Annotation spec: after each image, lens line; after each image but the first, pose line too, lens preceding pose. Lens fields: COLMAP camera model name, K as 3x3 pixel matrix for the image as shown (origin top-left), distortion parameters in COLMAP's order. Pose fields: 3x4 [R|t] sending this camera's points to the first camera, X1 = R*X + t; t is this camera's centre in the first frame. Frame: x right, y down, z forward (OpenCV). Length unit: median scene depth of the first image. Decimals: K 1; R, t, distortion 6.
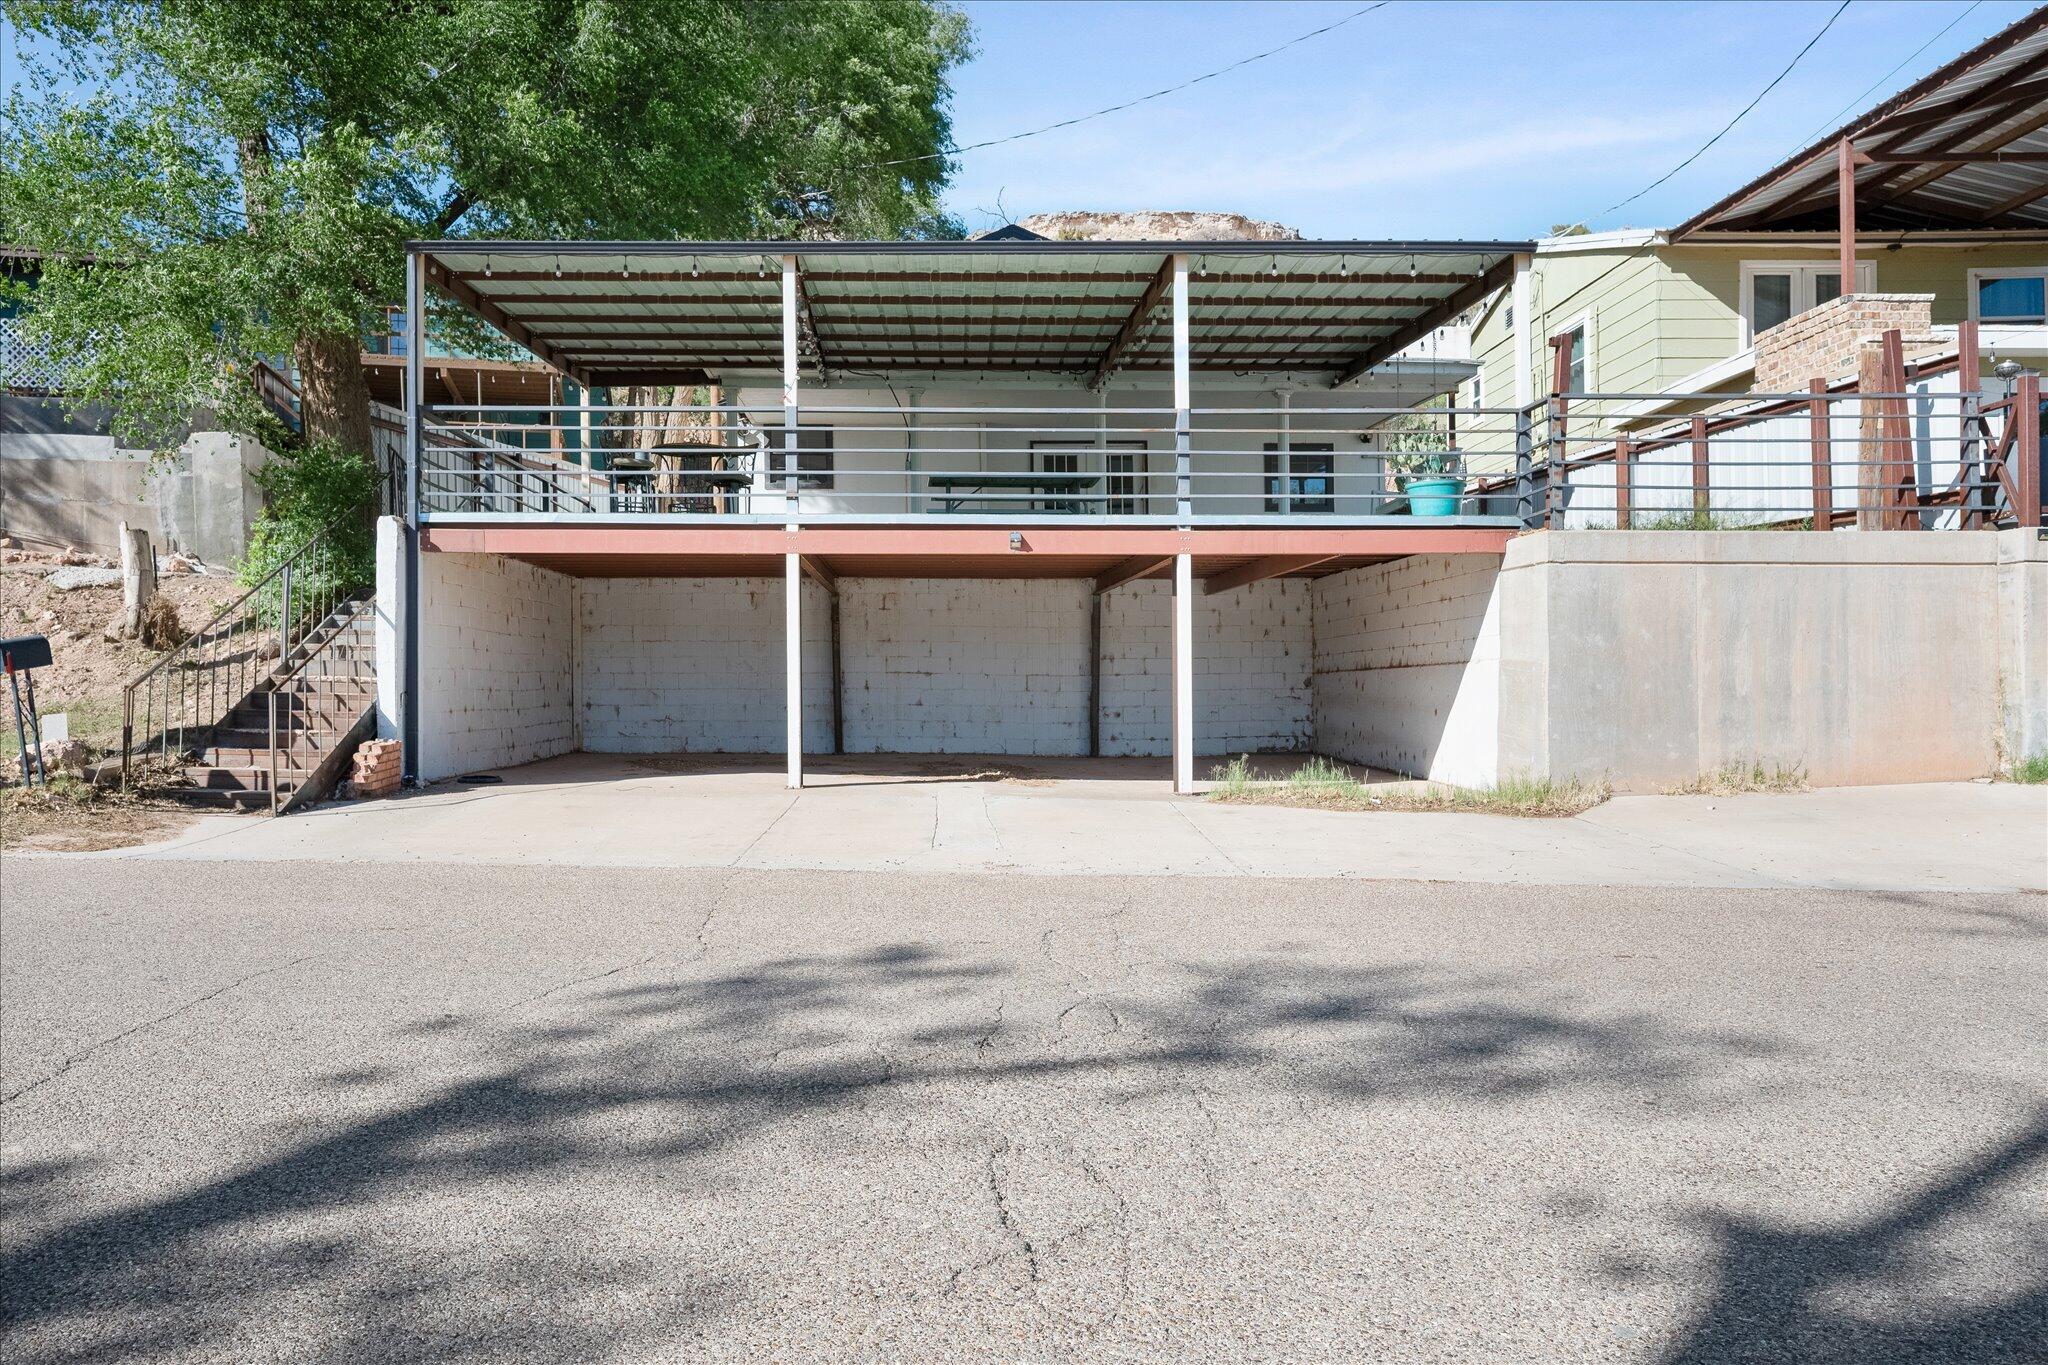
lens RADIAL K [[852.6, 0, 1020.9], [0, 852.6, 674.1], [0, 0, 1]] dist [0.000217, -0.000040]
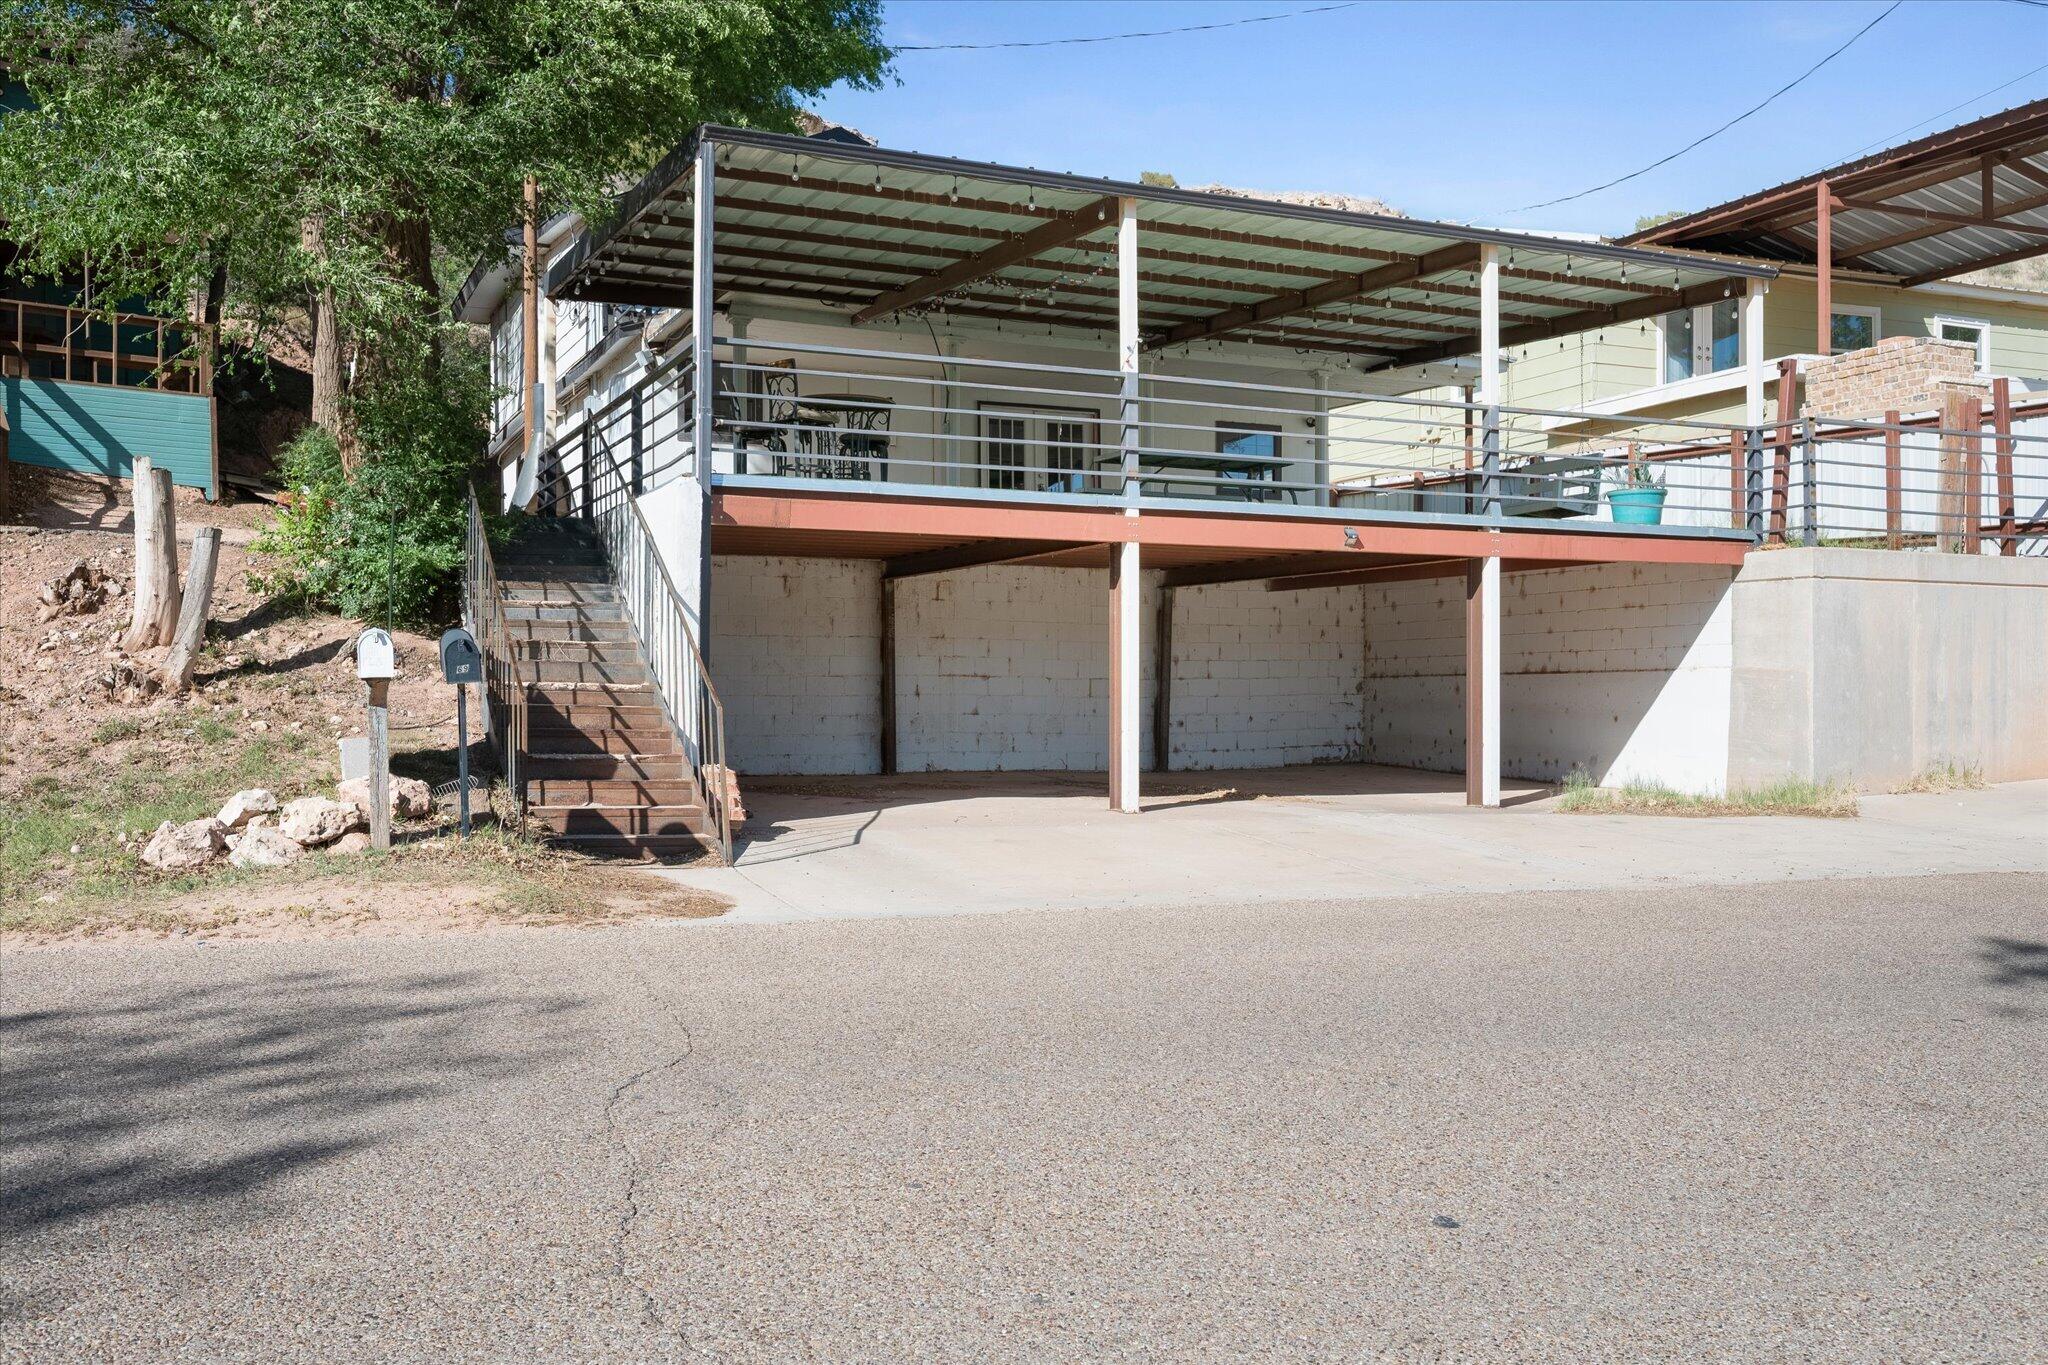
lens RADIAL K [[1026.6, 0, 1024.2], [0, 1026.6, 677.1], [0, 0, 1]] dist [0.002586, 0.000350]
pose [[0.966141, 0.002789, 0.257998, -0.462934], [-0.003630, 0.999990, 0.002783, -0.004825], [-0.257988, -0.003625, 0.966141, 0.011683]]
